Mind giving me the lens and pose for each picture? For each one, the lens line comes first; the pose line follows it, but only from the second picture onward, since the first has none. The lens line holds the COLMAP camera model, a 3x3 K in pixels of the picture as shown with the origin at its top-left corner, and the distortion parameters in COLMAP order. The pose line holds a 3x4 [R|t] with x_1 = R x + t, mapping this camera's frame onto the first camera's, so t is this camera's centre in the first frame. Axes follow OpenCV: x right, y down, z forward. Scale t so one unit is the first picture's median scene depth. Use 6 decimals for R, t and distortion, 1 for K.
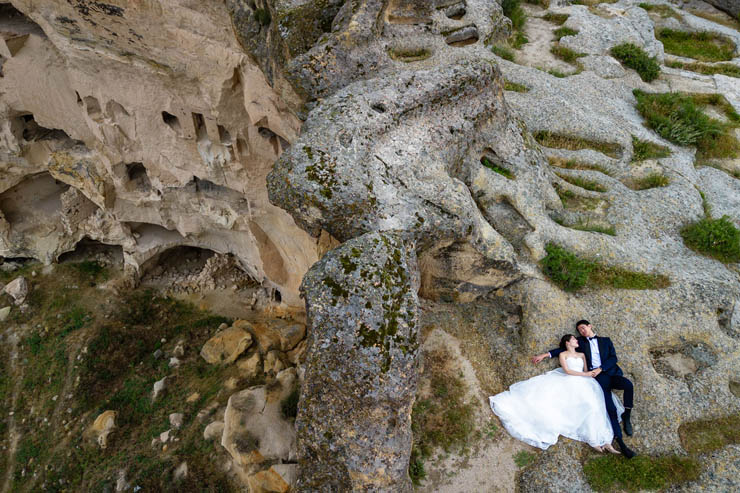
lens RADIAL K [[643.0, 0, 308.7], [0, 643.0, 246.6], [0, 0, 1]] dist [0.065204, -0.048474]
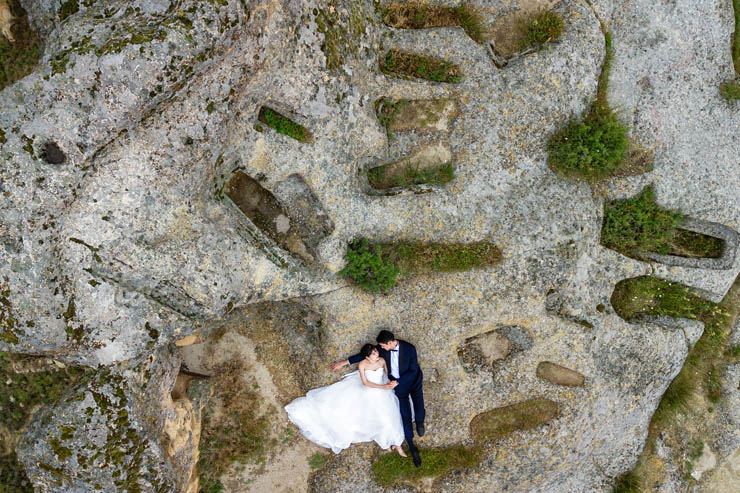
lens RADIAL K [[643.0, 0, 308.7], [0, 643.0, 246.6], [0, 0, 1]] dist [0.065204, -0.048474]
pose [[0.990283, -0.136117, -0.028502, 0.366535], [0.111822, 0.657506, 0.745105, -0.610234], [-0.082682, -0.741052, 0.666337, 0.536884]]
